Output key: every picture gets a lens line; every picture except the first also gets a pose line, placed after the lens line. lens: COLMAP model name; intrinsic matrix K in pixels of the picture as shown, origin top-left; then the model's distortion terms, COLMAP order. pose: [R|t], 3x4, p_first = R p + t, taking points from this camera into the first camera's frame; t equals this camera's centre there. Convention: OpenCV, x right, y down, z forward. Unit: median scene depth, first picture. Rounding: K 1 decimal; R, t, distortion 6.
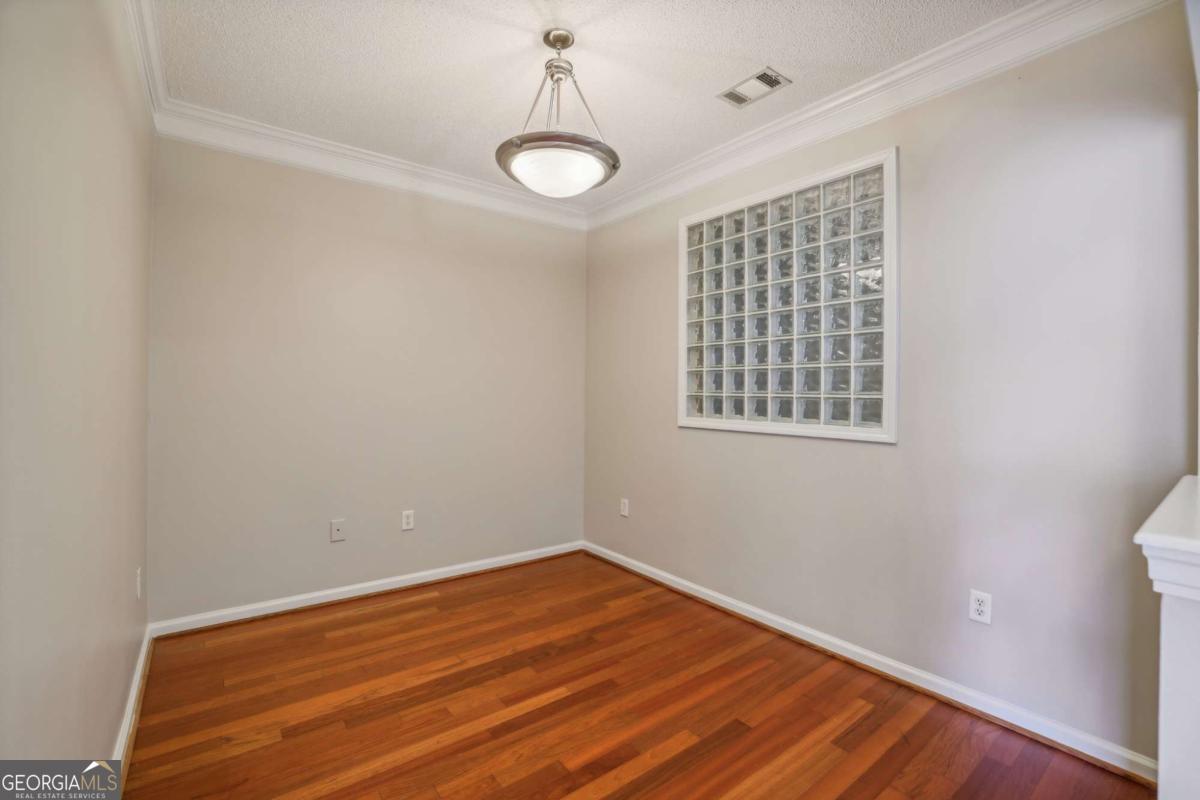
lens RADIAL K [[518.4, 0, 595.3], [0, 518.4, 396.4], [0, 0, 1]] dist [-0.037720, 0.010679]
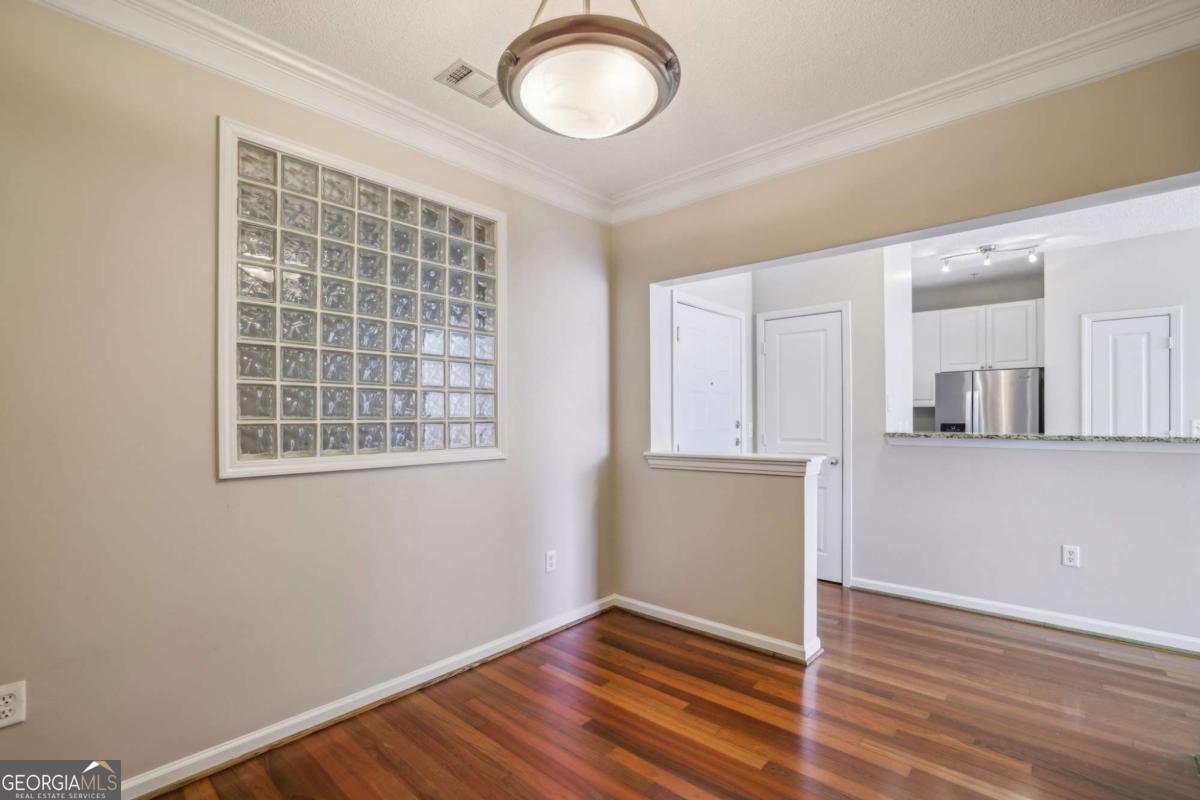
lens RADIAL K [[518.4, 0, 598.9], [0, 518.4, 433.9], [0, 0, 1]] dist [-0.037720, 0.010679]
pose [[-0.166576, -0.036062, 0.985369, -0.560021], [0.013308, 0.999158, 0.038817, -0.011635], [-0.985939, 0.019579, -0.165955, 0.832292]]
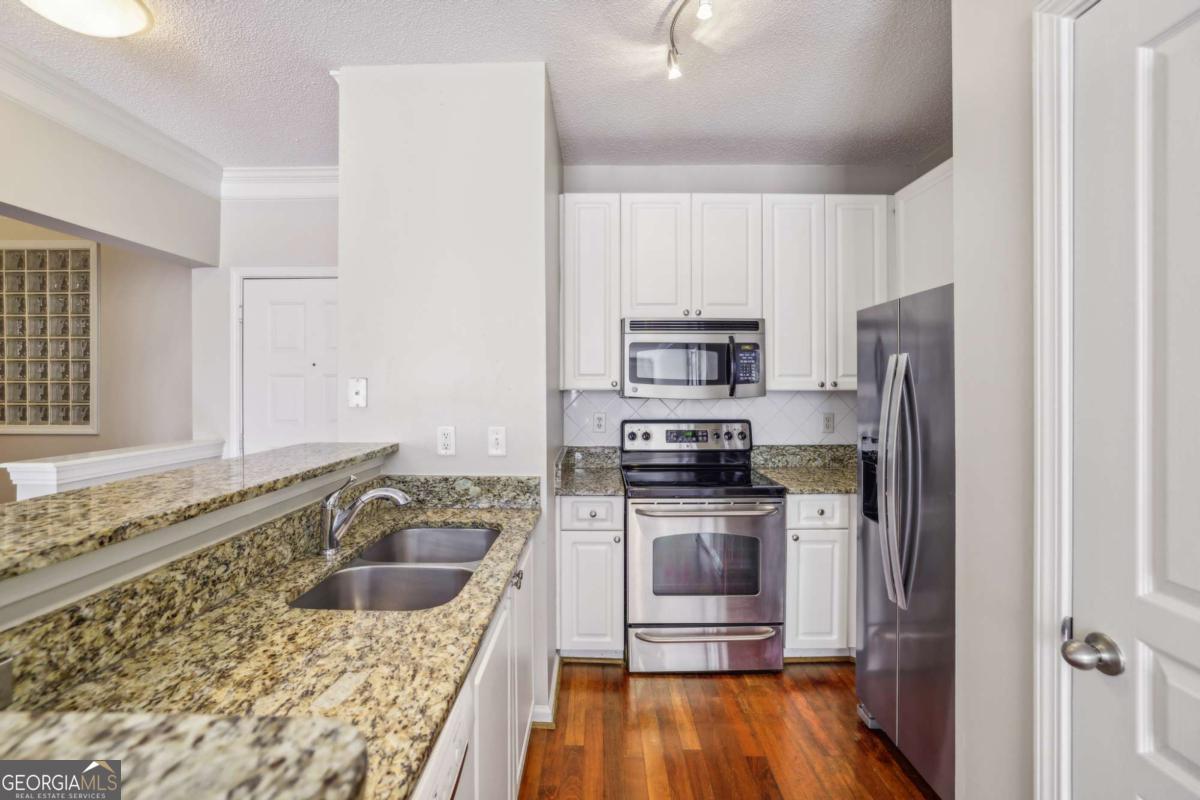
lens RADIAL K [[518.4, 0, 601.5], [0, 518.4, 388.6], [0, 0, 1]] dist [-0.037720, 0.010679]
pose [[0.613312, -0.019046, 0.789611, 0.267397], [0.014906, 0.999810, 0.012538, -0.037035], [-0.789700, 0.004080, 0.613480, -0.948136]]
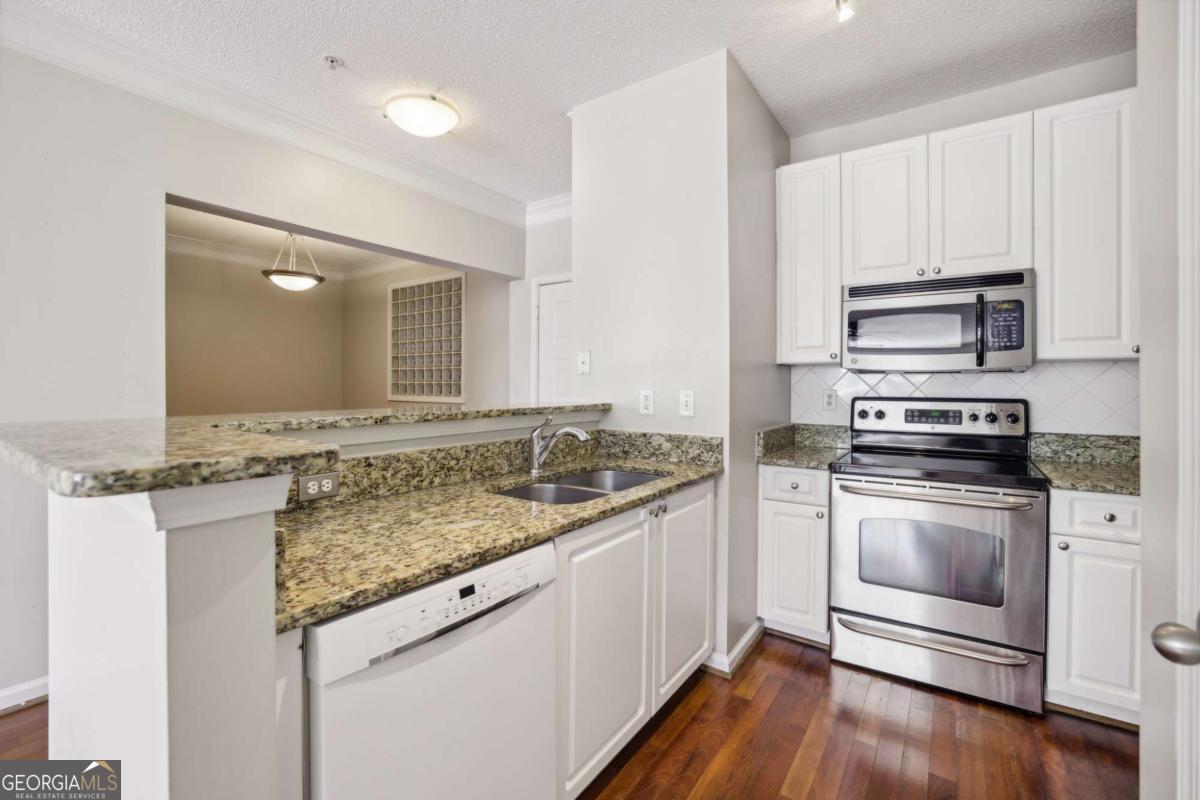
lens RADIAL K [[518.4, 0, 591.9], [0, 518.4, 384.7], [0, 0, 1]] dist [-0.037720, 0.010679]
pose [[0.955038, -0.011058, 0.296276, 0.375365], [0.011907, 0.999929, -0.001060, 0.015869], [-0.296243, 0.004540, 0.955102, -1.122433]]
